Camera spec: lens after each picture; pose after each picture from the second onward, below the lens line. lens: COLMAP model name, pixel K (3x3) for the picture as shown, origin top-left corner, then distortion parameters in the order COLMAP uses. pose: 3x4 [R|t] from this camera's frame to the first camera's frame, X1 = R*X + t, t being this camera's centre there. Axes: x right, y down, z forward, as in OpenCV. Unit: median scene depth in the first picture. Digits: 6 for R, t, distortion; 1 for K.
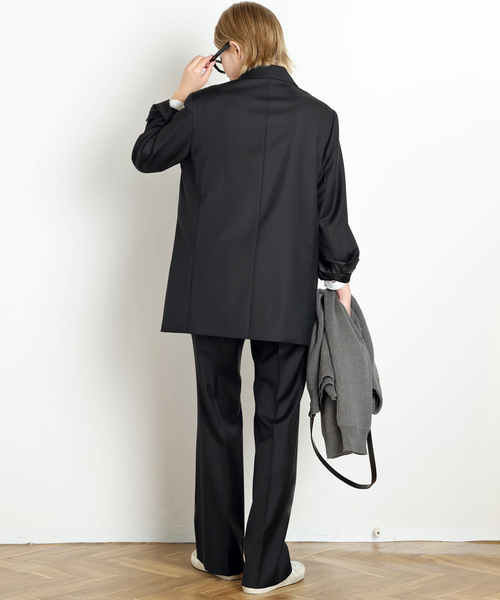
lens RADIAL K [[1060.0, 0, 250.0], [0, 1060.0, 300.0], [0, 0, 1]] dist [-0.026662, 0.107129]
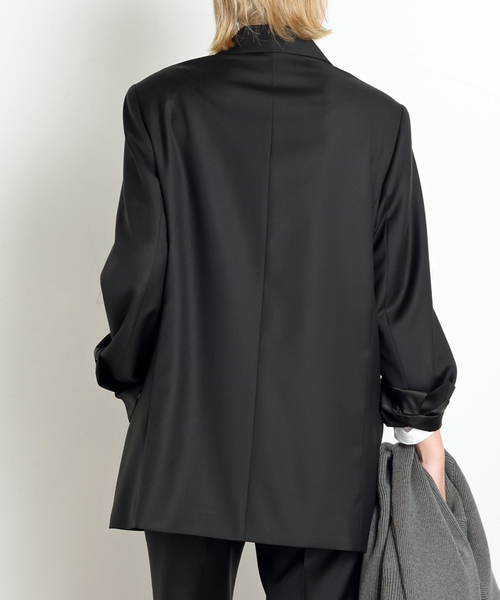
lens RADIAL K [[1060.0, 0, 250.0], [0, 1060.0, 300.0], [0, 0, 1]] dist [-0.026662, 0.107129]
pose [[0.999574, -0.028465, 0.006505, -0.002271], [0.029158, 0.984852, -0.170929, 0.007379], [-0.001540, 0.171046, 0.985262, 0.467062]]
